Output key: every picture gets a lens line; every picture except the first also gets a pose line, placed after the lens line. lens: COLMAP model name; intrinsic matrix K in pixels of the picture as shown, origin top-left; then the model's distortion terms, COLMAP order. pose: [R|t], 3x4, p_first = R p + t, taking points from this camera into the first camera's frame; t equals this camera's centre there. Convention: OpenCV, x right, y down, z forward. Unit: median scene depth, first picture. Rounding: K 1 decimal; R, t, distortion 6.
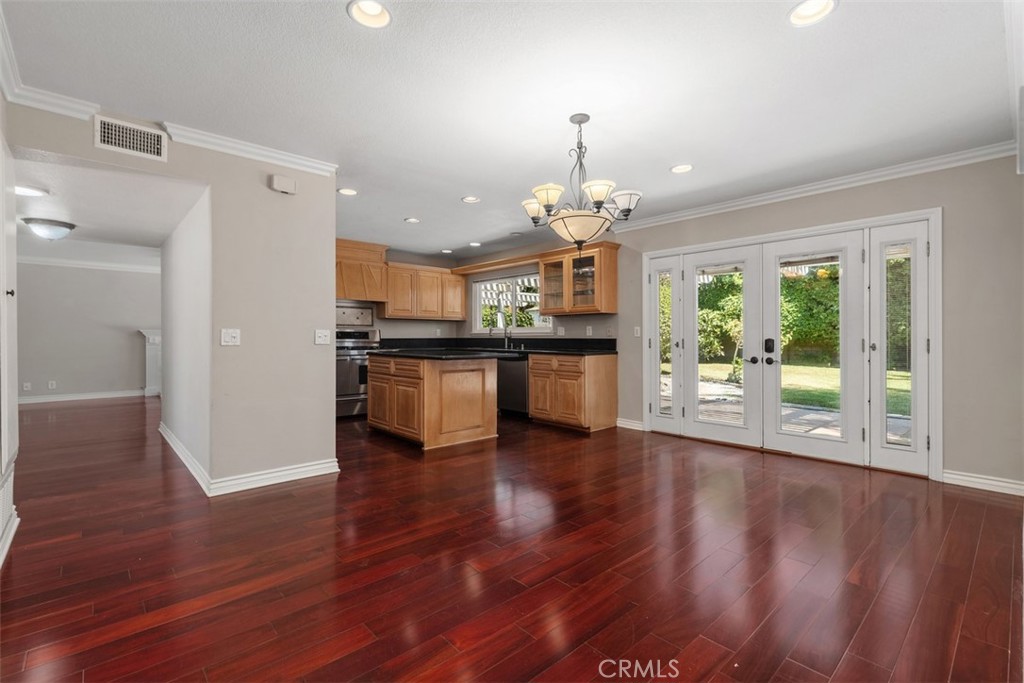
lens RADIAL K [[466.3, 0, 513.6], [0, 466.3, 337.0], [0, 0, 1]] dist [0.012443, -0.003742]
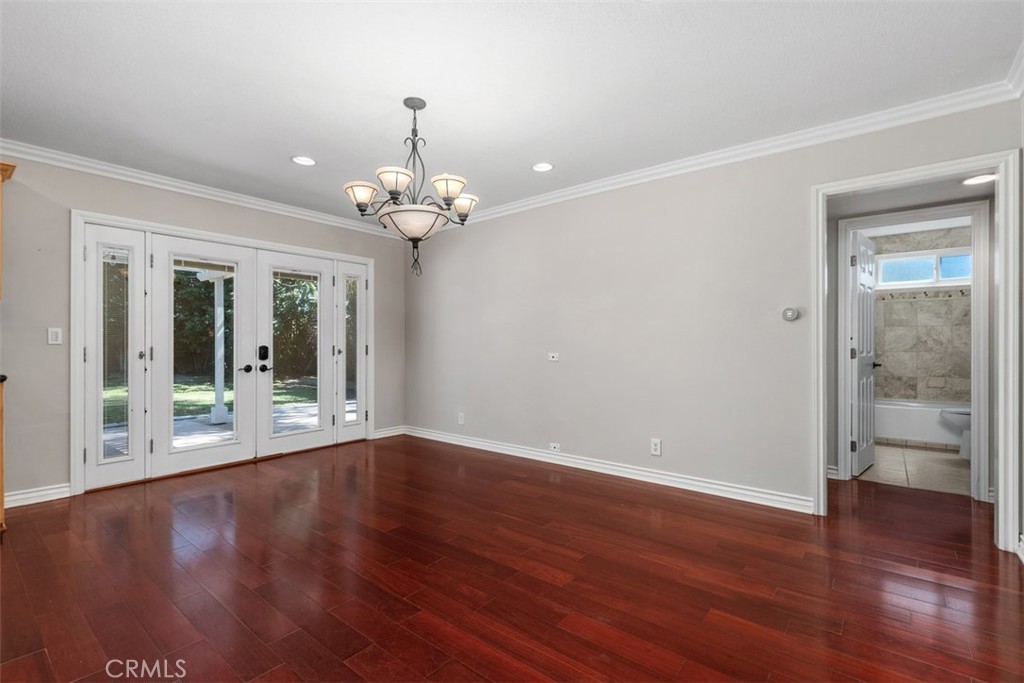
lens RADIAL K [[466.3, 0, 510.1], [0, 466.3, 343.8], [0, 0, 1]] dist [0.012443, -0.003742]
pose [[-0.160770, -0.004657, 0.986981, -0.398673], [-0.004535, 0.999982, 0.003979, -0.005564], [-0.986981, -0.003836, -0.160788, 0.490318]]
